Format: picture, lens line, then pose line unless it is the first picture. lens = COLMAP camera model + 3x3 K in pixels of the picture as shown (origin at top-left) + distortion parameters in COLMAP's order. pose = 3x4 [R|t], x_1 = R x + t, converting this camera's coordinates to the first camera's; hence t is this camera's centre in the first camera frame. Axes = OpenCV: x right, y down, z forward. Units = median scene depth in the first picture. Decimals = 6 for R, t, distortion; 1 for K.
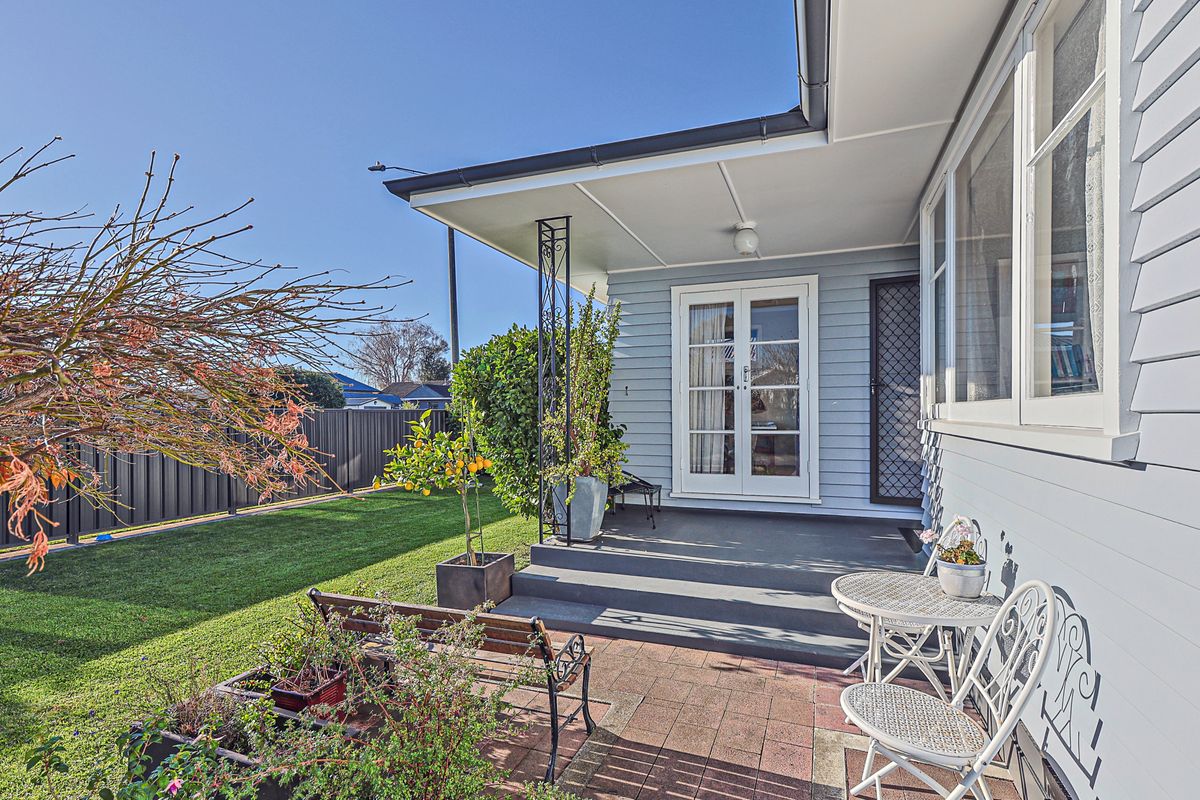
lens RADIAL K [[589.9, 0, 596.8], [0, 589.9, 418.2], [0, 0, 1]] dist [-0.007201, -0.000643]
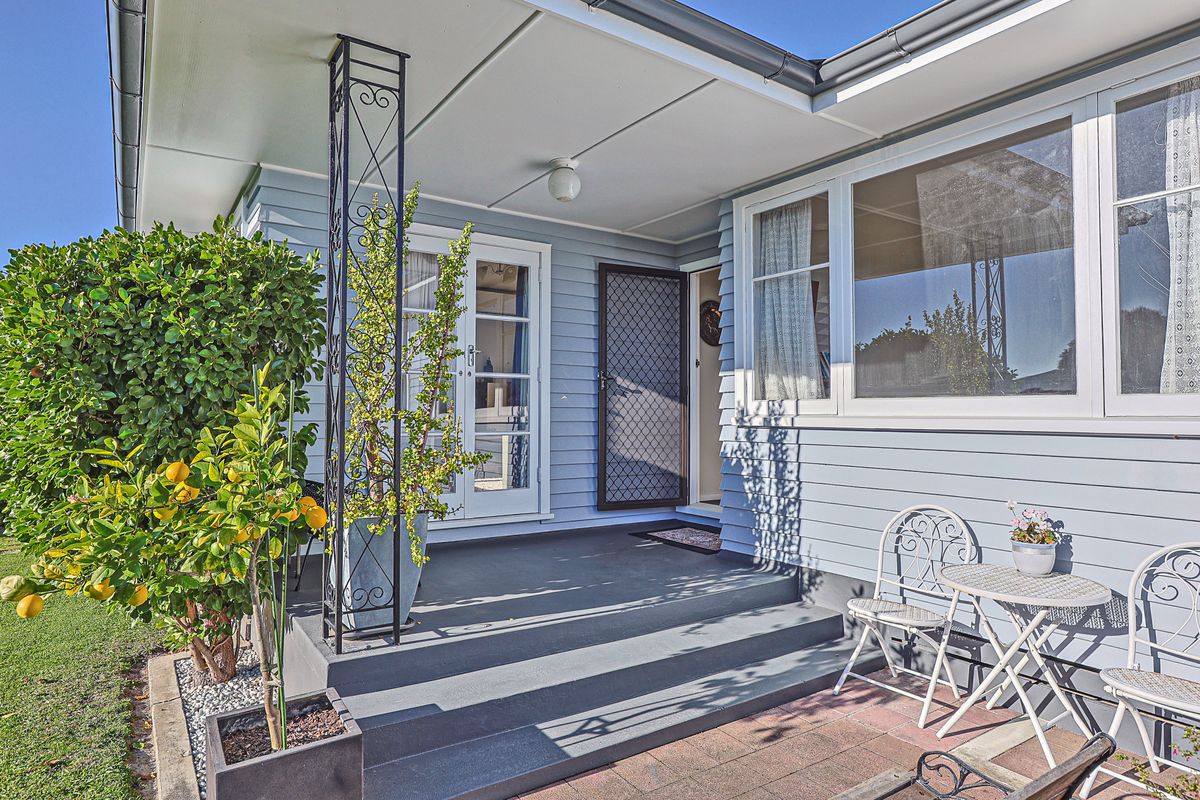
lens RADIAL K [[690.1, 0, 597.4], [0, 690.1, 393.9], [0, 0, 1]] dist [-0.003711, 0.001004]
pose [[0.569629, 0.032560, 0.821257, -0.388732], [0.000711, 0.999195, -0.040108, 0.008697], [-0.821902, 0.023430, 0.569147, 0.389734]]
